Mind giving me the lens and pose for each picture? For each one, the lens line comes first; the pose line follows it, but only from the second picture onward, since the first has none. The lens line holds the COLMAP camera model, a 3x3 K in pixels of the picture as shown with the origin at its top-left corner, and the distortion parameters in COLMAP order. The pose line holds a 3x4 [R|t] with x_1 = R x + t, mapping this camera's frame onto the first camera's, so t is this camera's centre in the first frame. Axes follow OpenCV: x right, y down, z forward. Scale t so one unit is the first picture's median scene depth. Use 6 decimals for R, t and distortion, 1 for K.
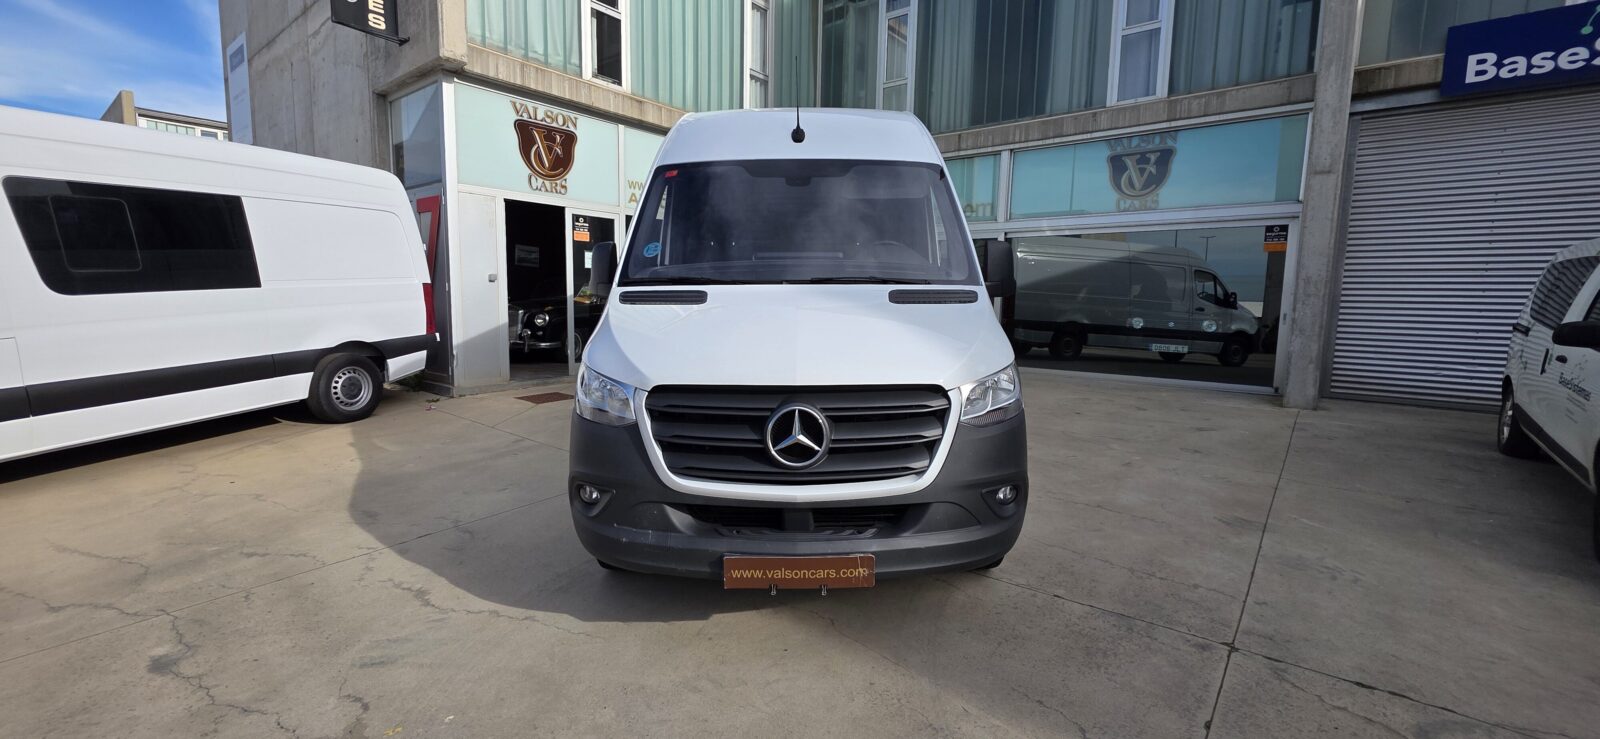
lens RADIAL K [[643.5, 0, 797.2], [0, 643.5, 368.6], [0, 0, 1]] dist [0.001746, -0.000067]
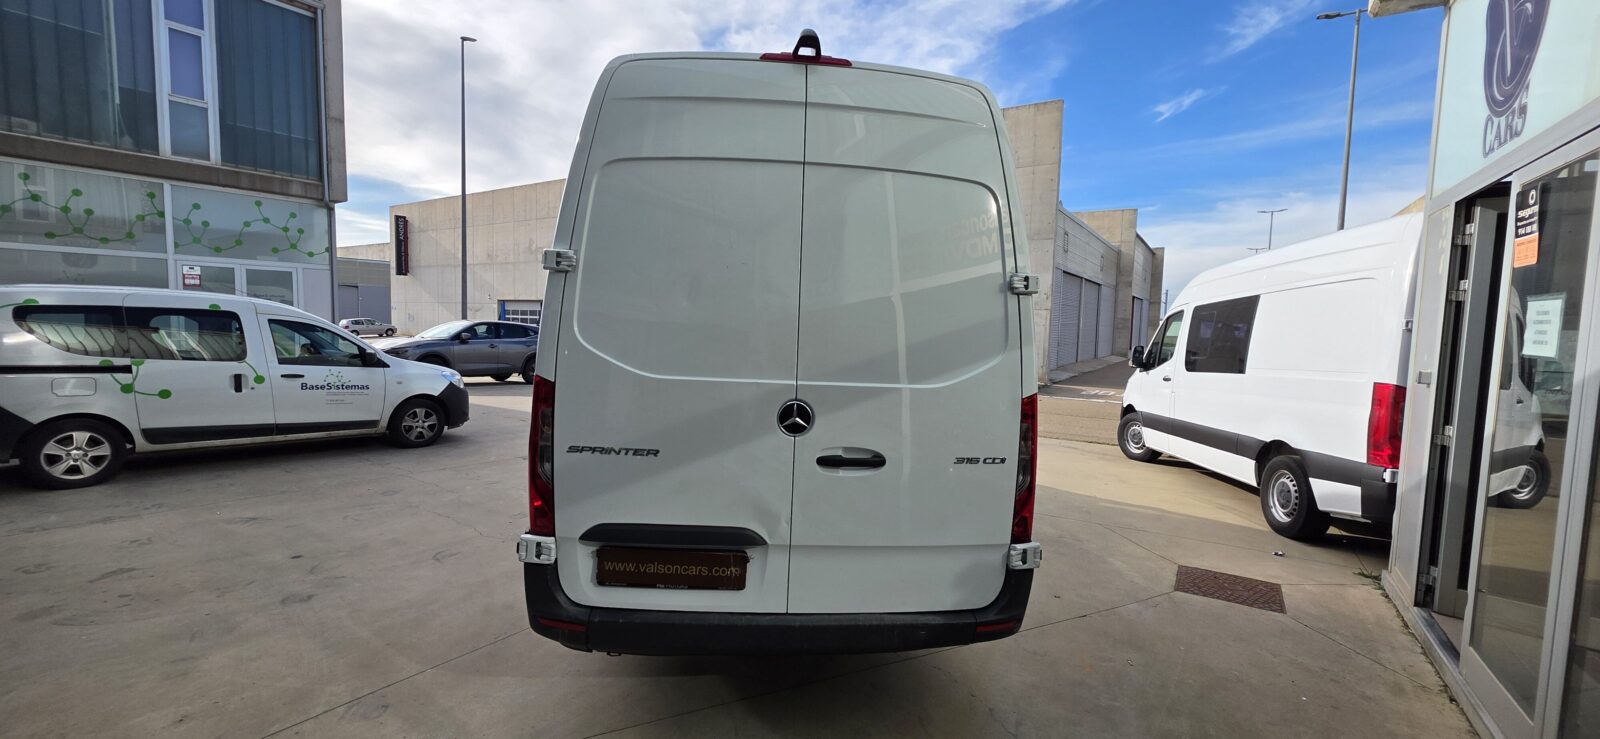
lens RADIAL K [[632.2, 0, 795.6], [0, 632.2, 371.2], [0, 0, 1]] dist [0.000227, 0.000040]
pose [[-0.995198, -0.034505, -0.091597, 0.035457], [-0.051490, 0.980411, 0.190114, -0.236086], [0.083243, 0.193918, -0.977480, 1.584873]]
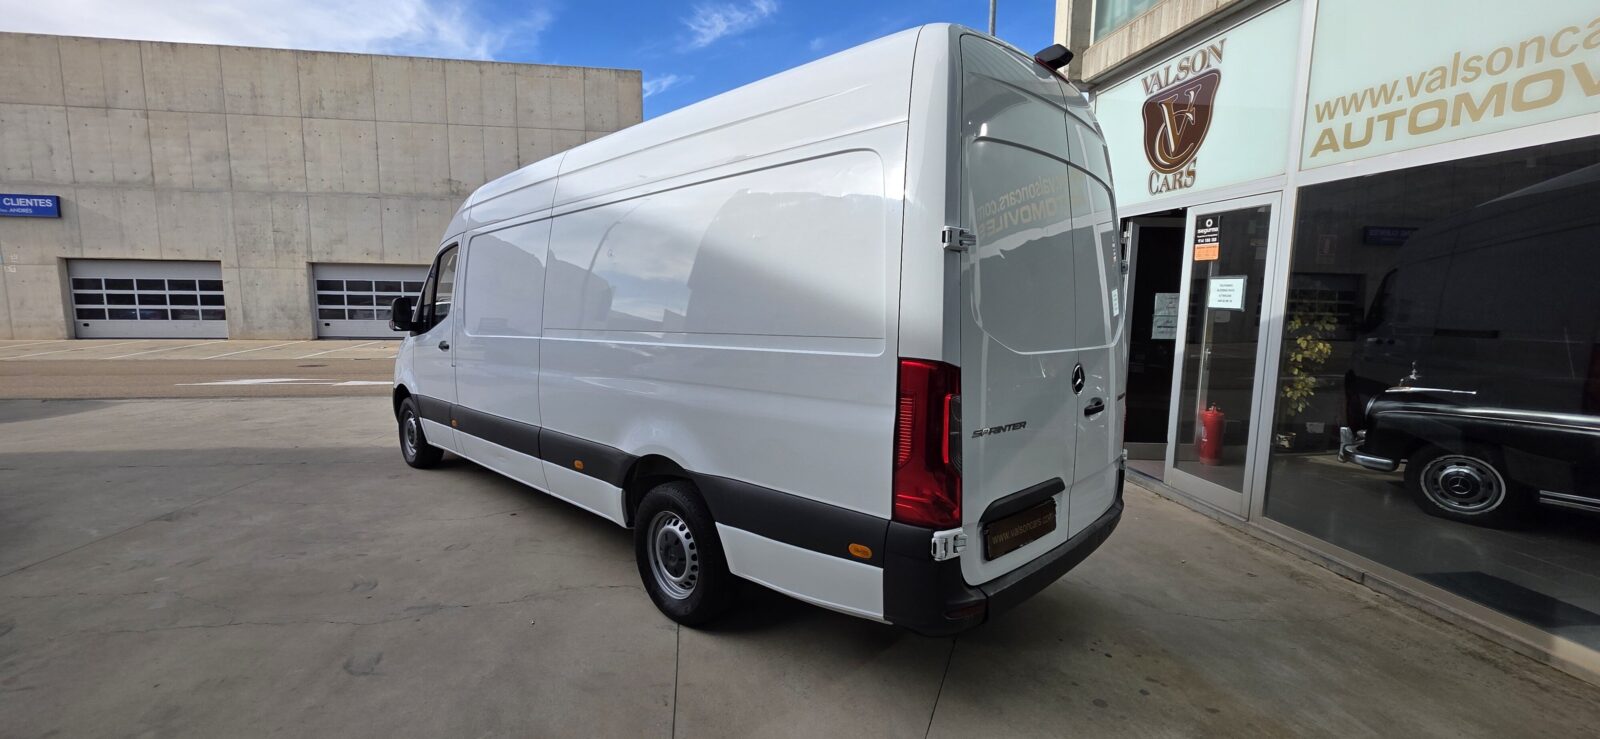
lens RADIAL K [[634.4, 0, 789.2], [0, 634.4, 368.0], [0, 0, 1]] dist [0.002730, 0.000258]
pose [[-0.695705, 0.058917, -0.715907, 0.397849], [-0.105921, 0.977322, 0.183363, -0.211842], [0.710475, 0.203396, -0.673687, 1.415383]]
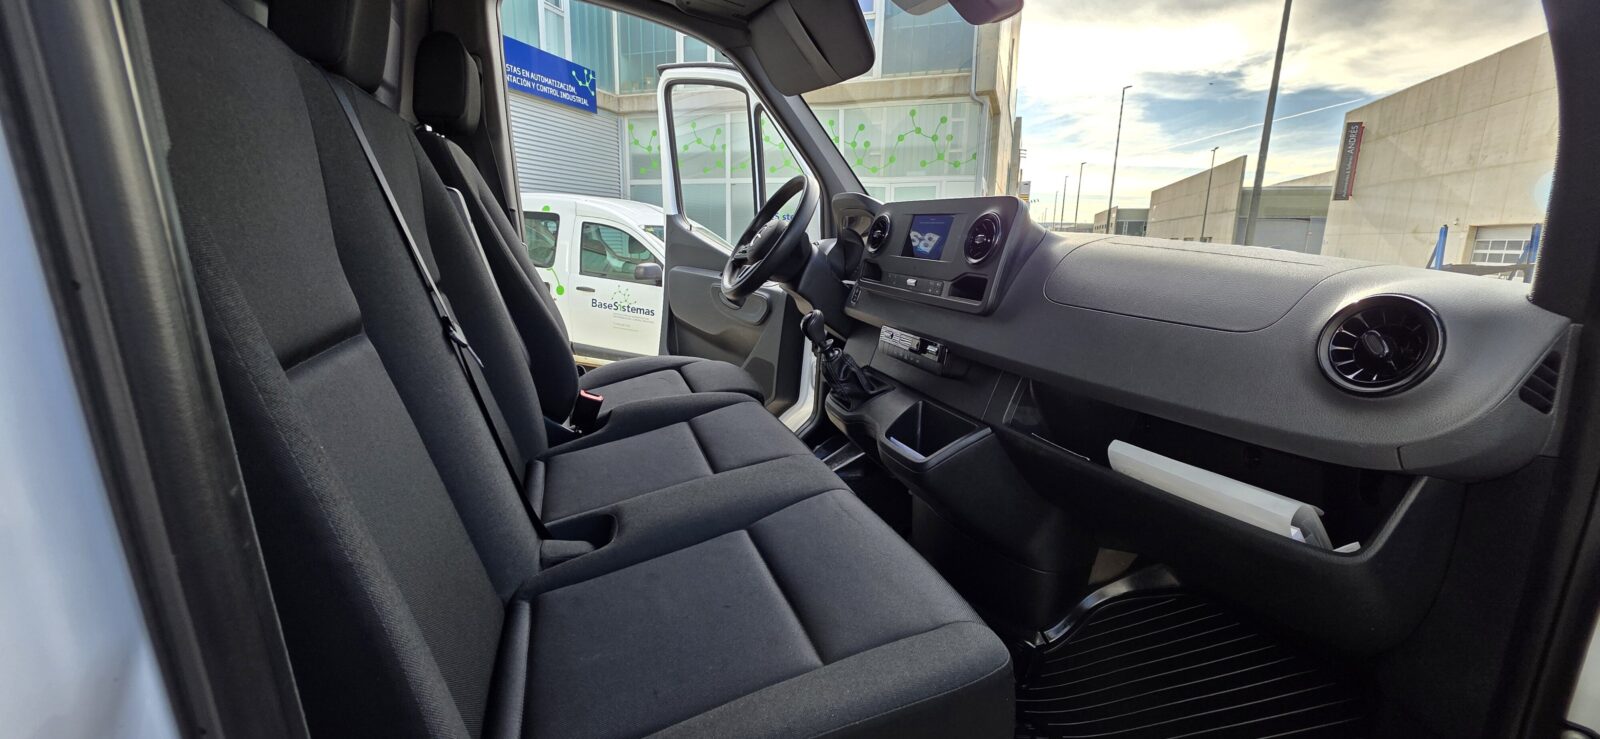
lens RADIAL K [[640.2, 0, 797.9], [0, 640.2, 368.8], [0, 0, 1]] dist [0.001577, 0.000080]
pose [[-0.333378, -0.211541, 0.918754, -0.165558], [0.081664, 0.964360, 0.251675, -0.095120], [-0.939250, 0.158932, -0.304222, 0.602632]]
